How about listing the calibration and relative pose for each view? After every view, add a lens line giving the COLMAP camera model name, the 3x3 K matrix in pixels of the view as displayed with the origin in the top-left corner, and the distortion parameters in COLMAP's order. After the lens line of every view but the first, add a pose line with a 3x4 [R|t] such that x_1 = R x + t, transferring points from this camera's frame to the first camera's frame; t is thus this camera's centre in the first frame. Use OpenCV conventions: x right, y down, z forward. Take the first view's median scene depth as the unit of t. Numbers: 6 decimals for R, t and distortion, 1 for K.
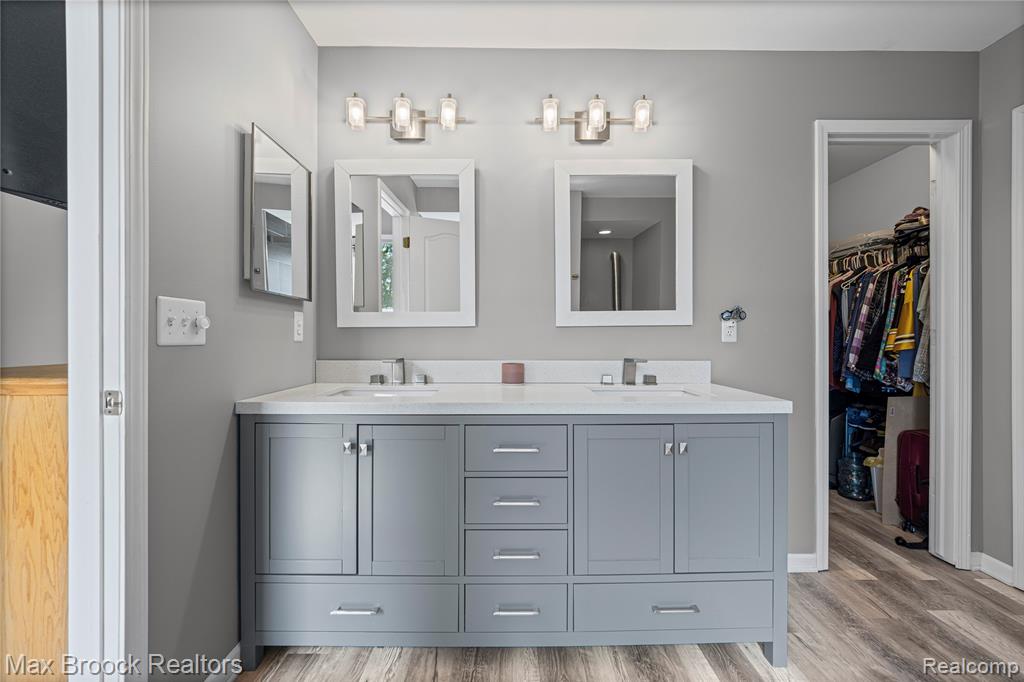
lens RADIAL K [[403.6, 0, 512.0], [0, 403.6, 341.0], [0, 0, 1]] dist [0.000881, 0.000107]
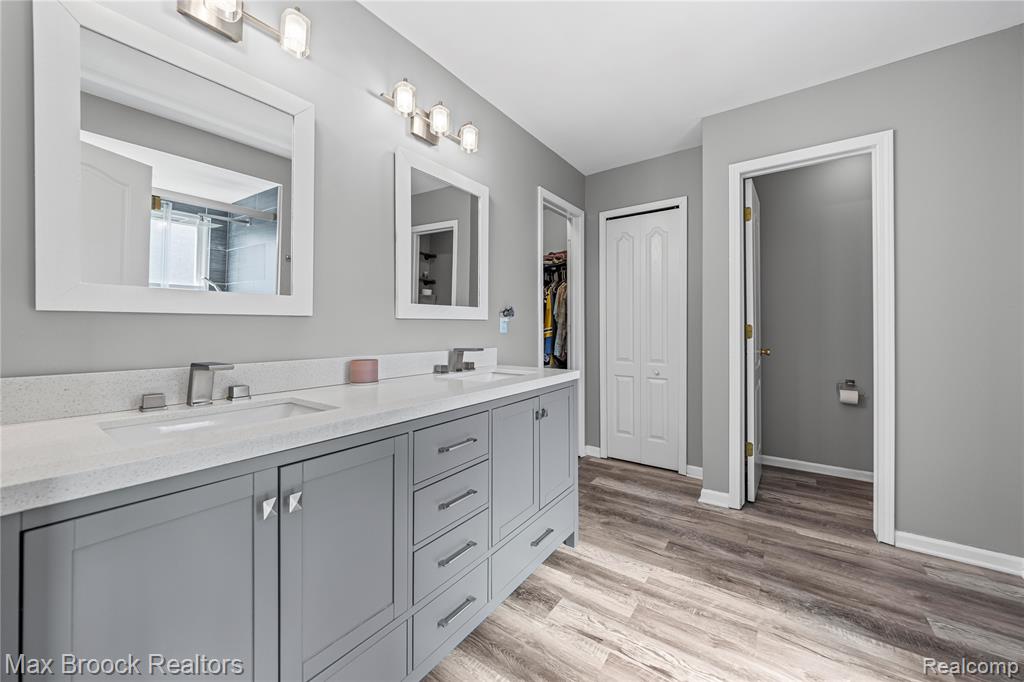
lens RADIAL K [[374.6, 0, 517.1], [0, 374.6, 331.2], [0, 0, 1]] dist [0.000261, -0.000036]
pose [[0.601858, -0.004833, 0.798589, -0.435121], [0.008921, 0.999960, -0.000672, -0.002874], [-0.798554, 0.007528, 0.601877, 0.234116]]
